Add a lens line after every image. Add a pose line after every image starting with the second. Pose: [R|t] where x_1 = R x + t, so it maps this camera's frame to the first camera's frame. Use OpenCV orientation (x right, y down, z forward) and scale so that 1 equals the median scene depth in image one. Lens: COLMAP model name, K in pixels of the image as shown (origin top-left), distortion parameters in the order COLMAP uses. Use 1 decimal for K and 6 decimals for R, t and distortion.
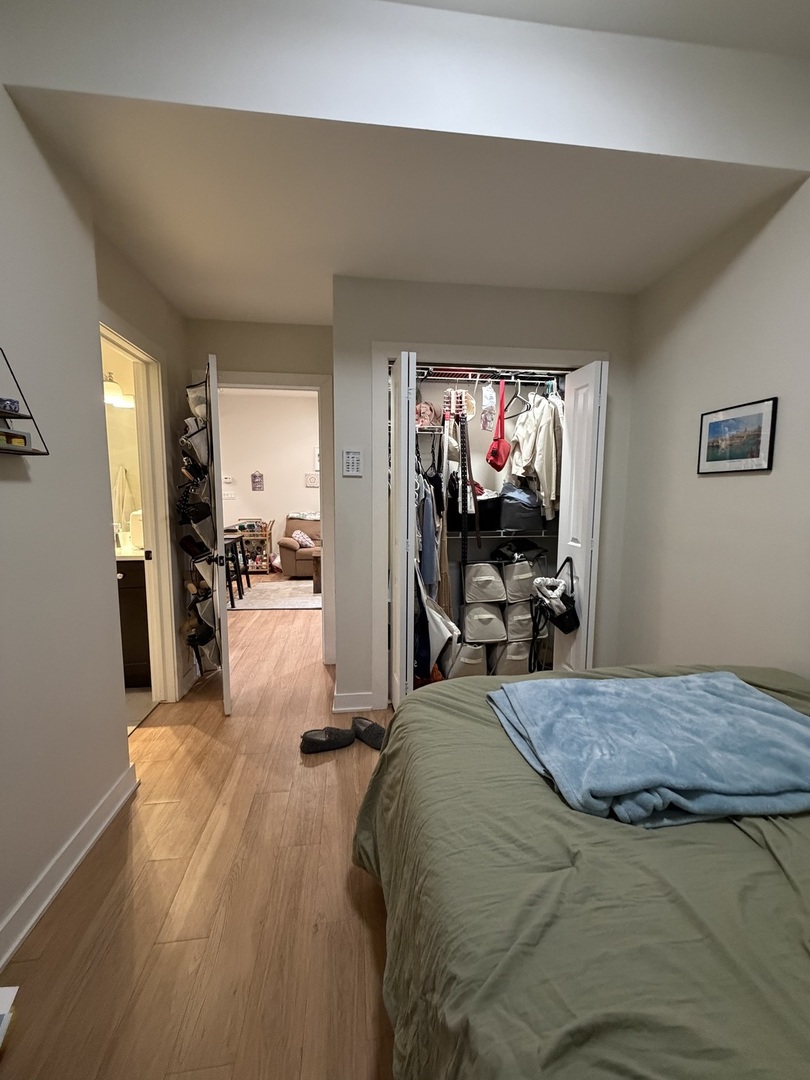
lens RADIAL K [[429.9, 0, 413.6], [0, 429.9, 543.8], [0, 0, 1]] dist [0.003168, -0.000620]
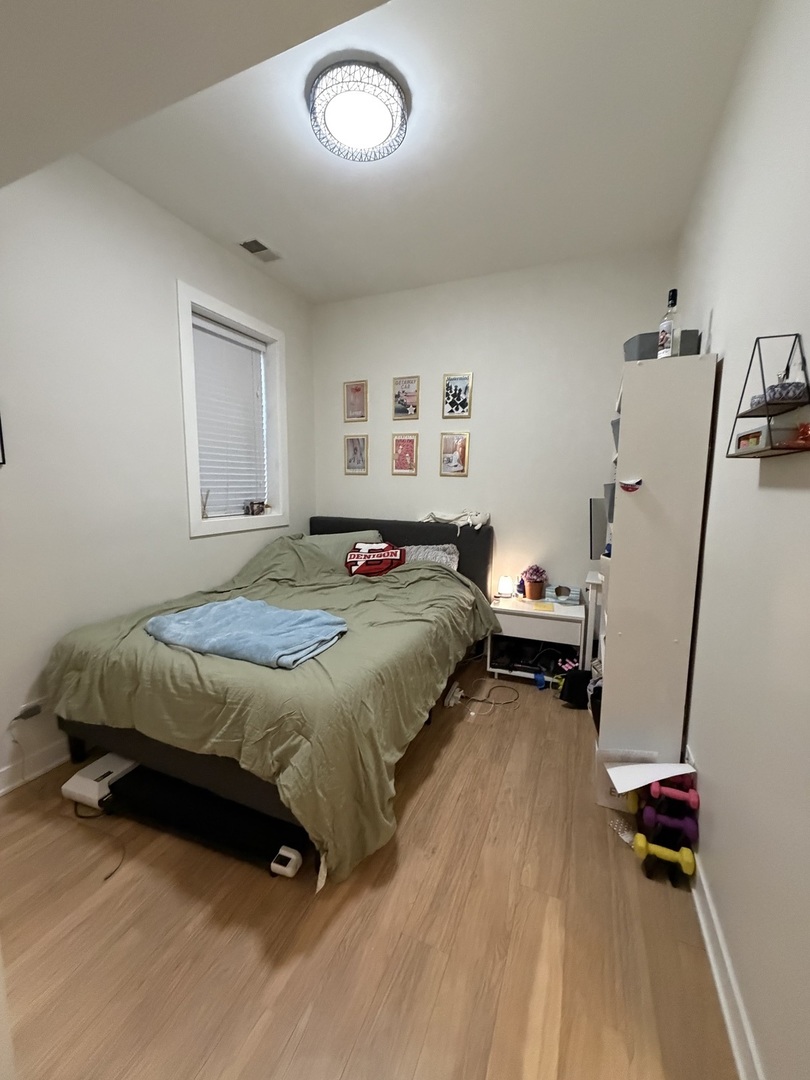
lens RADIAL K [[429.9, 0, 407.6], [0, 429.9, 536.3], [0, 0, 1]] dist [0.003168, -0.000620]
pose [[-0.856067, -0.077719, 0.510988, -0.744067], [0.048718, 0.972096, 0.229469, -0.265122], [-0.514564, 0.221335, -0.828393, 1.923756]]
